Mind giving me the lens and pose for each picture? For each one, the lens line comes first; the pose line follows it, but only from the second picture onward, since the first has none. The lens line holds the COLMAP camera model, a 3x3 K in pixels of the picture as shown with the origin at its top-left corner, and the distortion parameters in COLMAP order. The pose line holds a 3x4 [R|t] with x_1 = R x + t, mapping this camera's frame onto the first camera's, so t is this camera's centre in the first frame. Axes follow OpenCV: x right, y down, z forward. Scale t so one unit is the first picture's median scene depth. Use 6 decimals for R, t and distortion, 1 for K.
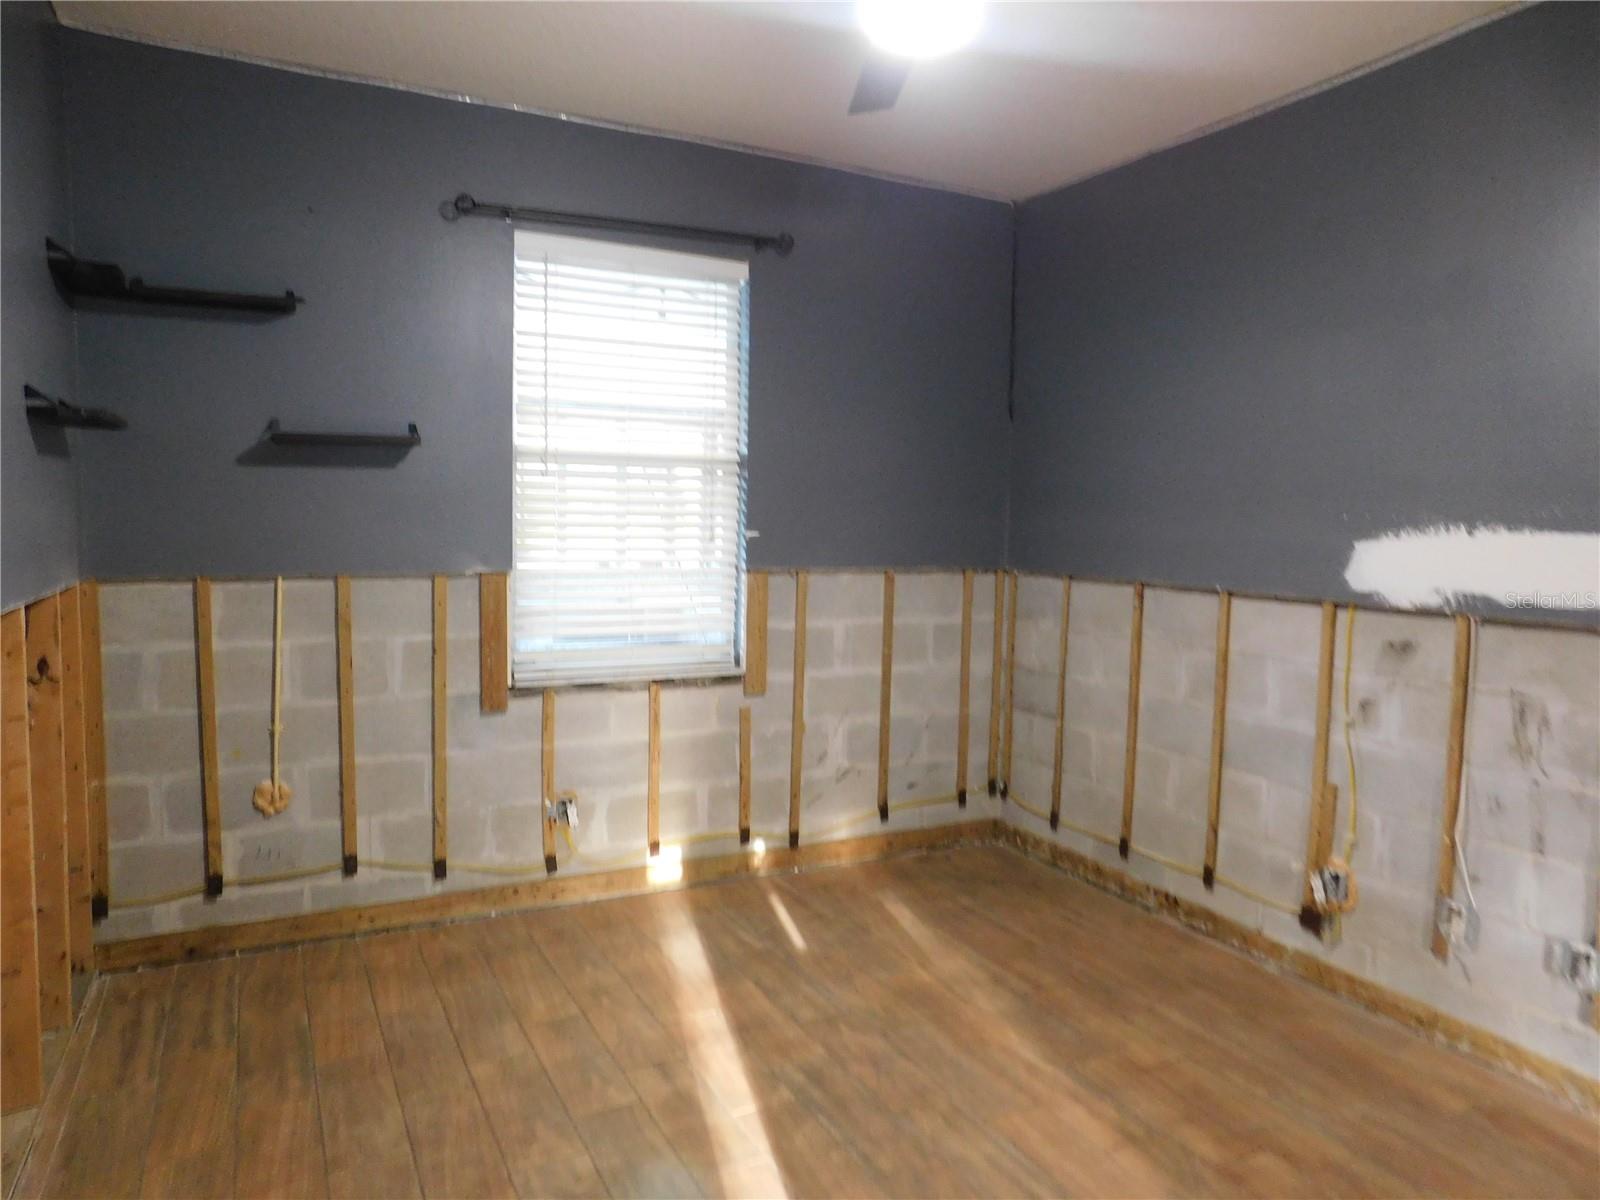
lens RADIAL K [[1063.0, 0, 800.9], [0, 1063.0, 599.1], [0, 0, 1]] dist [-0.067017, 0.056266]
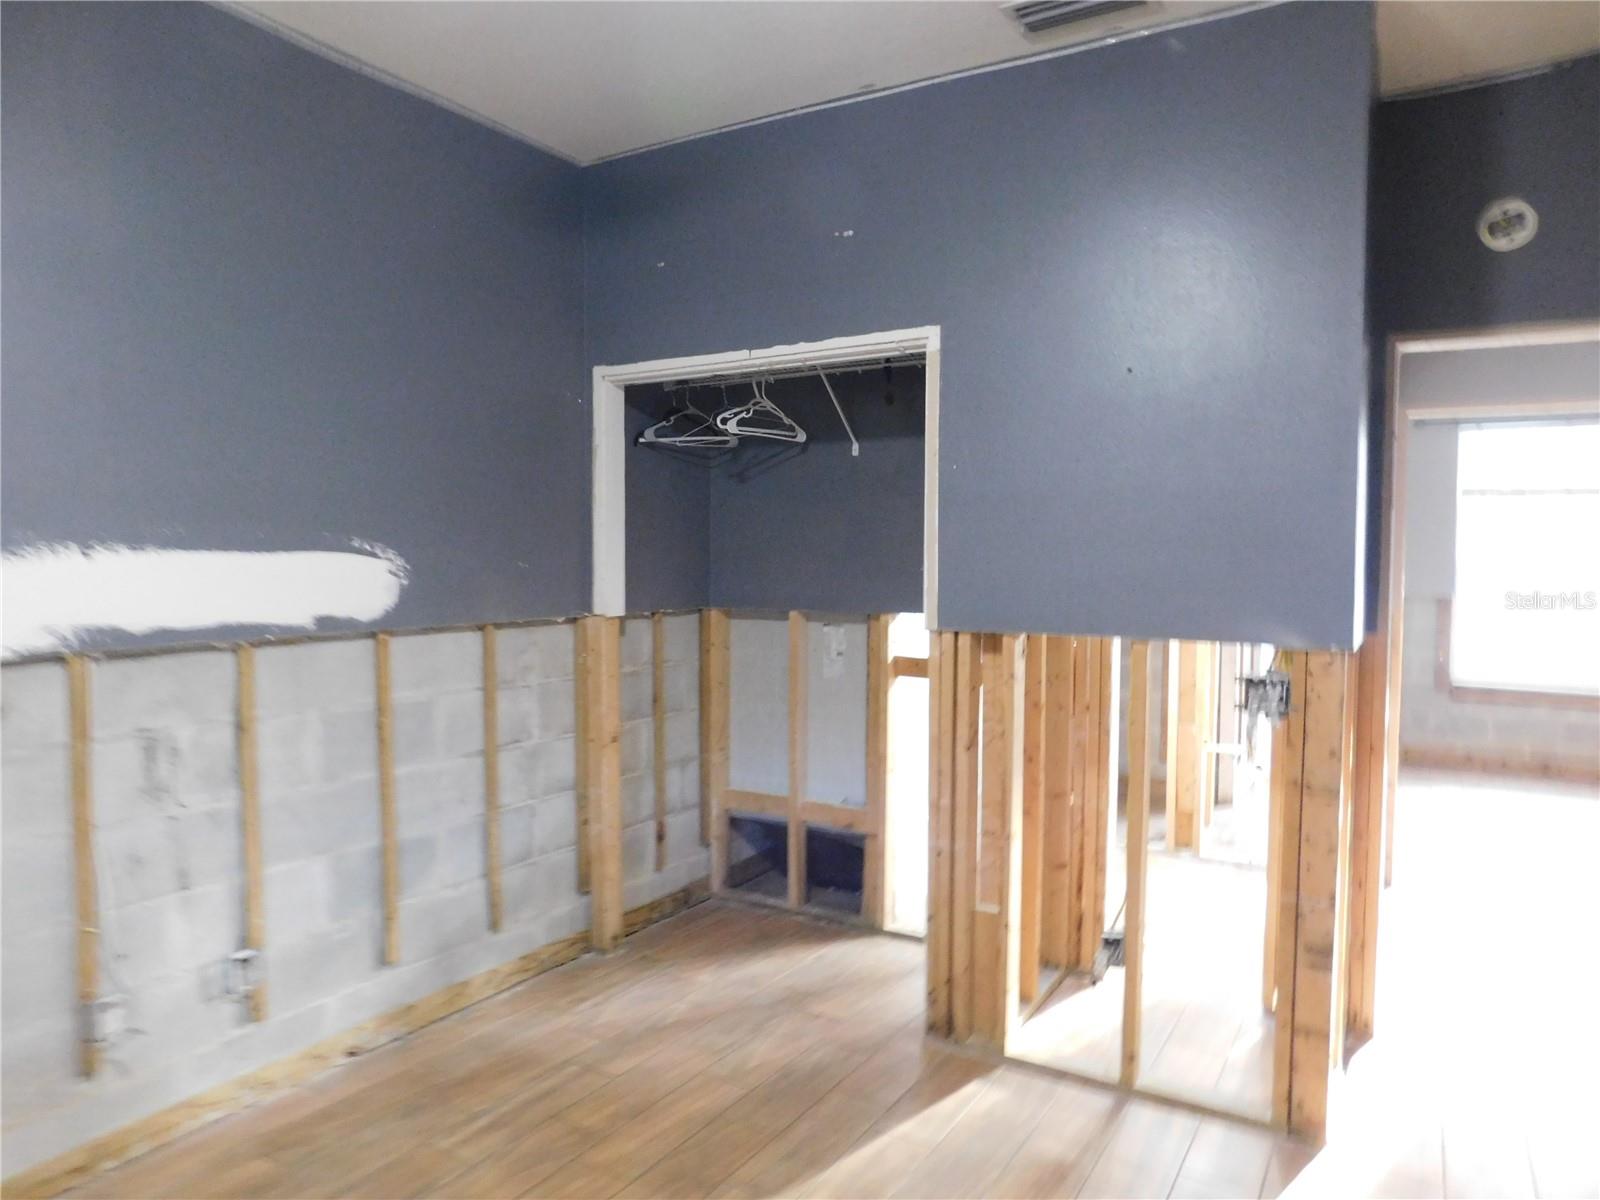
lens RADIAL K [[1063.0, 0, 800.9], [0, 1063.0, 599.1], [0, 0, 1]] dist [-0.067017, 0.056266]
pose [[-0.518895, -0.057062, 0.852931, -0.368779], [0.064314, 0.992336, 0.105515, -0.080202], [-0.852415, 0.109607, -0.511248, 0.960124]]
